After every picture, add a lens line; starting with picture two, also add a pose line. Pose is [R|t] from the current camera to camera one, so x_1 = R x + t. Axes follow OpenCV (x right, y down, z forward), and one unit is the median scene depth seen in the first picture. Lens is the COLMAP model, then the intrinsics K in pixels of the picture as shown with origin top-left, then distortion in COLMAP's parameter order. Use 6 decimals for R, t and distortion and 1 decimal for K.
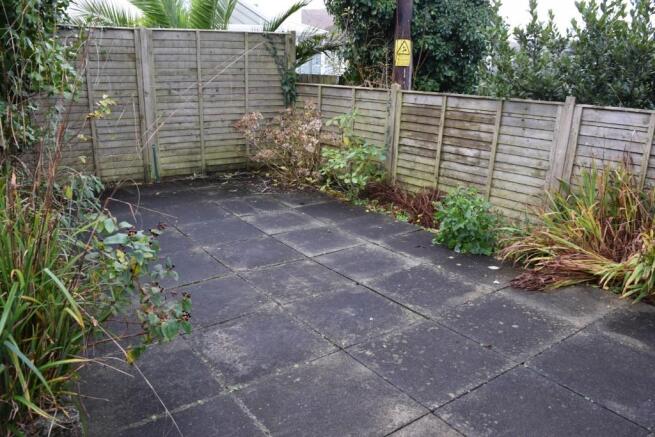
lens RADIAL K [[520.7, 0, 326.8], [0, 520.7, 217.3], [0, 0, 1]] dist [-0.072183, 0.005163]
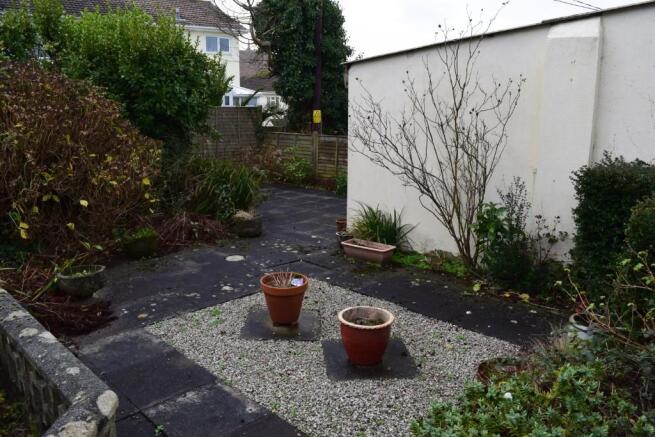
lens RADIAL K [[520.7, 0, 327.1], [0, 520.7, 218.1], [0, 0, 1]] dist [-0.072183, 0.005163]
pose [[0.985146, -0.049856, 0.164322, -0.191370], [0.061789, 0.995748, -0.068324, 0.251878], [-0.160217, 0.077462, 0.984038, -1.112347]]
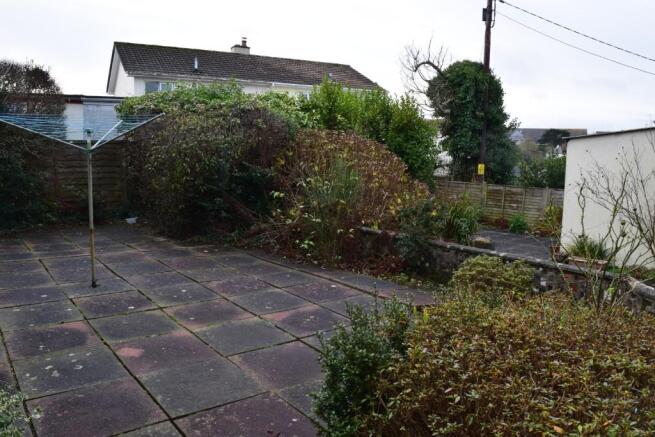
lens RADIAL K [[520.7, 0, 328.3], [0, 520.7, 220.2], [0, 0, 1]] dist [-0.072183, 0.005163]
pose [[0.999607, -0.002591, 0.027930, -0.737450], [0.006997, 0.987282, -0.158825, 0.356522], [-0.027163, 0.158958, 0.986912, -1.578540]]
